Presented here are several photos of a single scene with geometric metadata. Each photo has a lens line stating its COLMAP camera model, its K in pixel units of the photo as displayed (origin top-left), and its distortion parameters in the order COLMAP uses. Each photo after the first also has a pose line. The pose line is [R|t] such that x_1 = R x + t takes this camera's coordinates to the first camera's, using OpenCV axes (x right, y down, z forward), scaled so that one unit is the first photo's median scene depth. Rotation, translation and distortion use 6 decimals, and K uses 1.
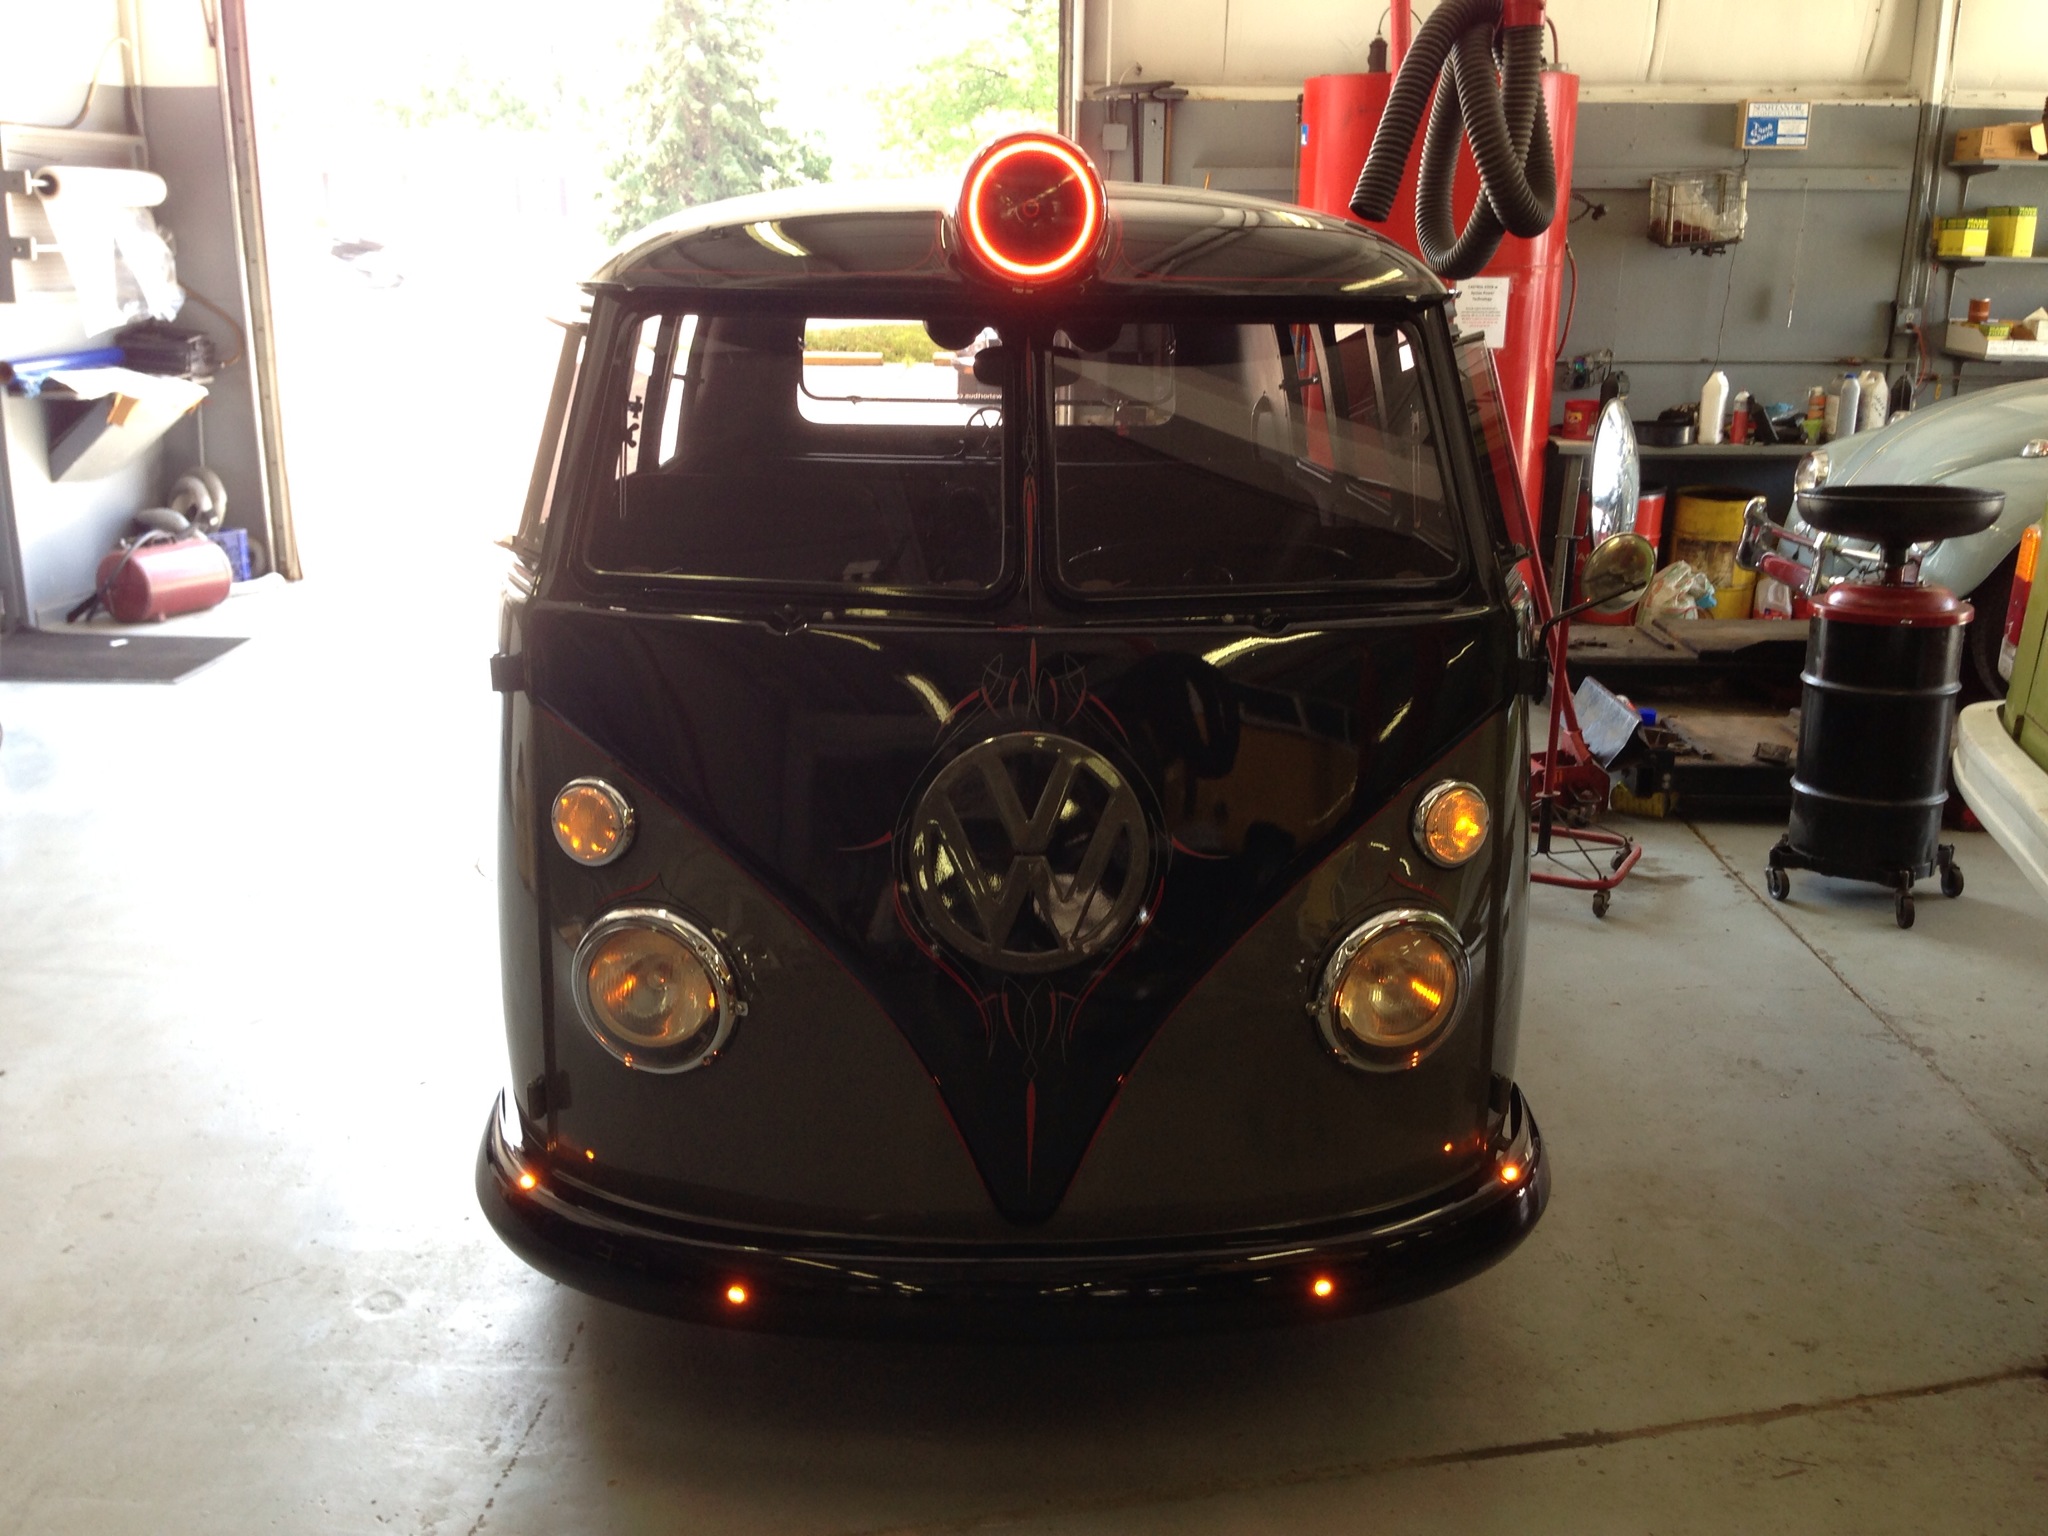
lens RADIAL K [[1927.5, 0, 1019.0], [0, 1927.5, 800.5], [0, 0, 1]] dist [0.125751, -0.263297]
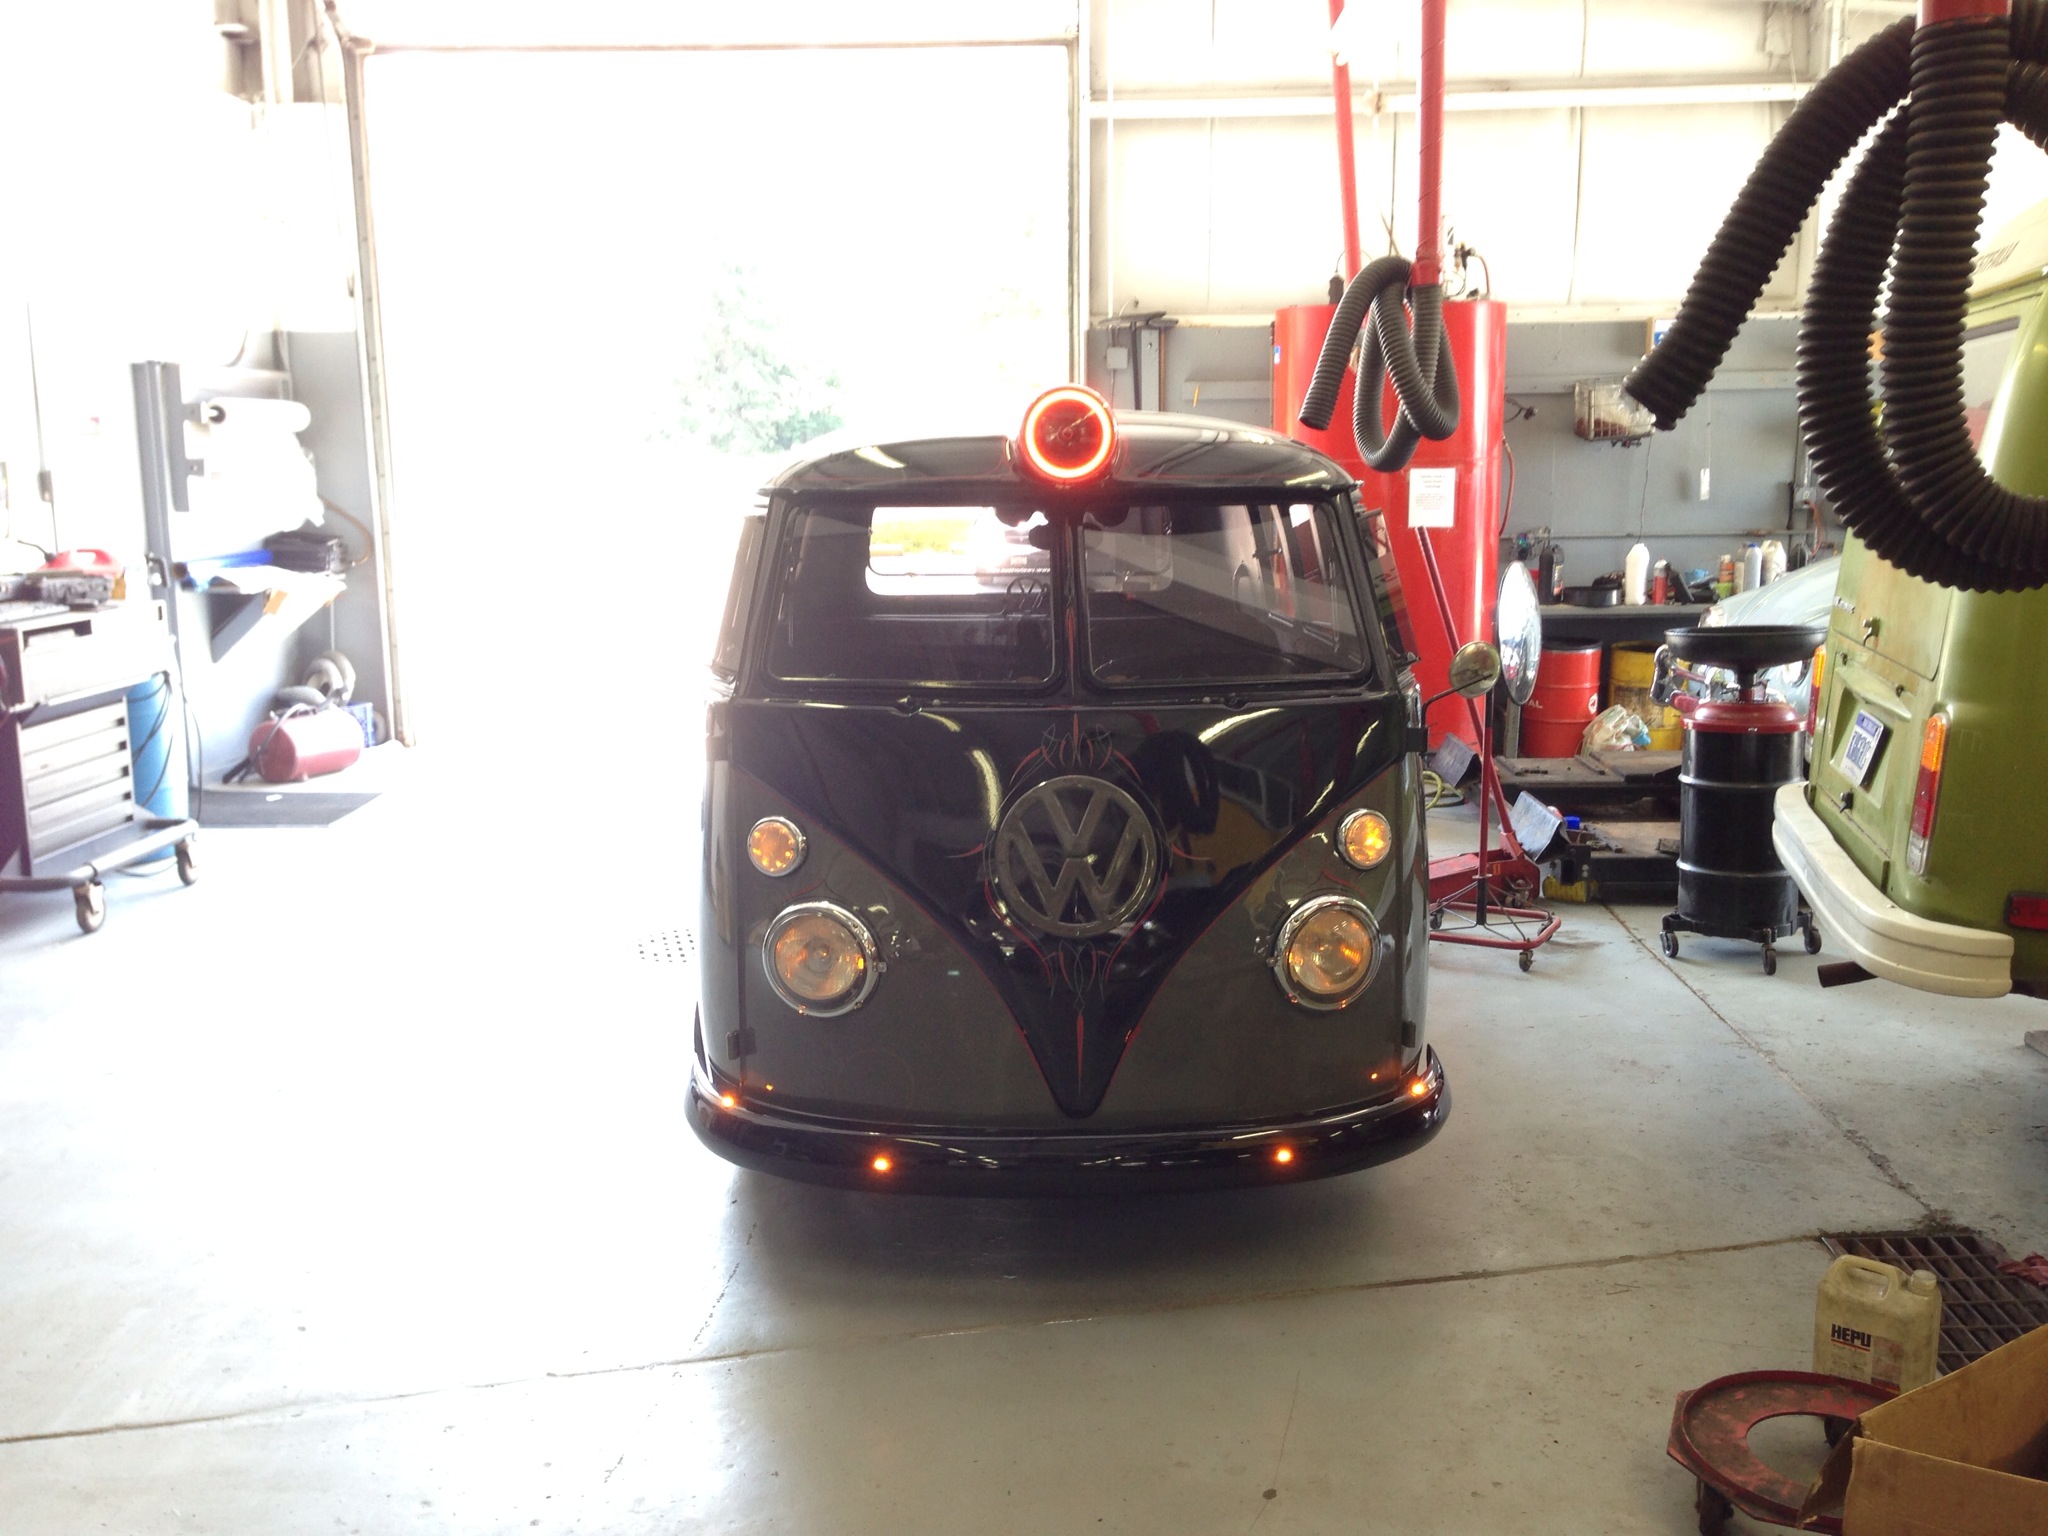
lens RADIAL K [[1972.8, 0, 991.5], [0, 1972.8, 768.0], [0, 0, 1]] dist [0.045195, -0.002146]
pose [[0.999697, -0.016974, -0.017826, -0.016141], [0.014821, 0.993298, -0.114624, 0.068789], [0.019653, 0.114325, 0.993249, -0.266499]]
